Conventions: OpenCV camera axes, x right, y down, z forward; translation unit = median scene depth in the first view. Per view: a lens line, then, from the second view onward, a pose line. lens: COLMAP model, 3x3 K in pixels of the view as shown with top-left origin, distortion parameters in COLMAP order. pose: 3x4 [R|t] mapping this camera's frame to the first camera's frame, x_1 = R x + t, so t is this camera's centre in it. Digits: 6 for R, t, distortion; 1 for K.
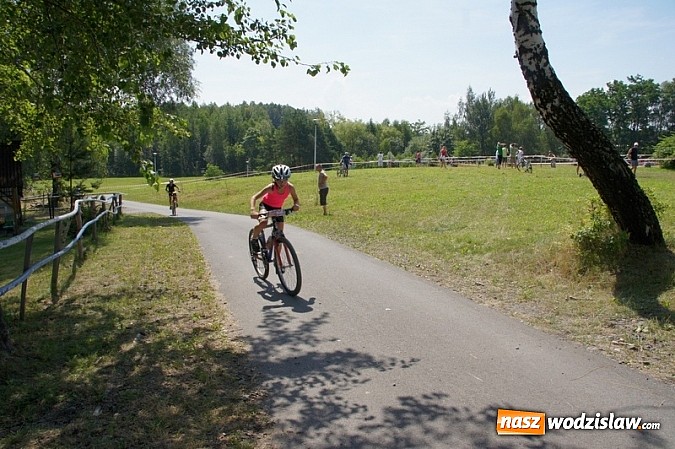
lens RADIAL K [[540.8, 0, 339.0], [0, 540.8, 225.4], [0, 0, 1]] dist [-0.168972, 0.170263]
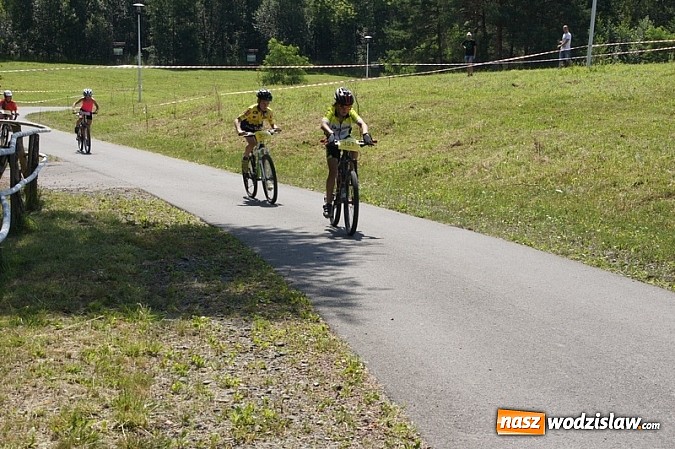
lens RADIAL K [[1185.8, 0, 338.5], [0, 1185.8, 235.3], [0, 0, 1]] dist [0.340816, 0.154150]
pose [[0.986455, 0.047701, -0.156946, -0.153335], [-0.040800, 0.998066, 0.046904, -0.042688], [0.158880, -0.039866, 0.986493, 0.394043]]
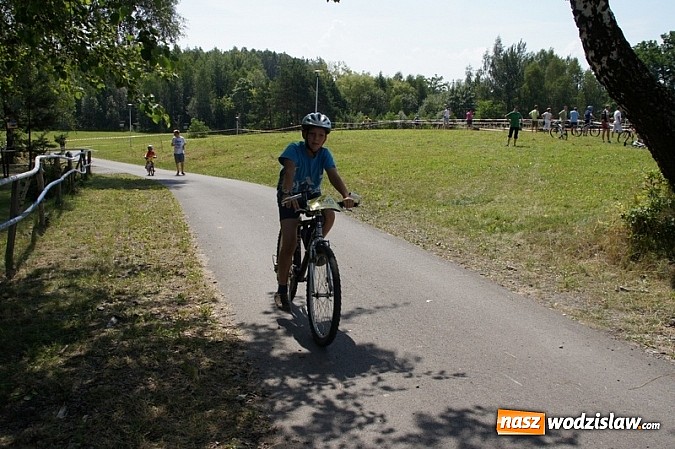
lens RADIAL K [[615.6, 0, 340.4], [0, 615.6, 224.5], [0, 0, 1]] dist [-0.130882, 0.235539]
pose [[0.999589, 0.028536, 0.002794, -0.005348], [-0.028641, 0.998318, 0.050402, -0.000521], [-0.001351, -0.050461, 0.998725, 0.008646]]
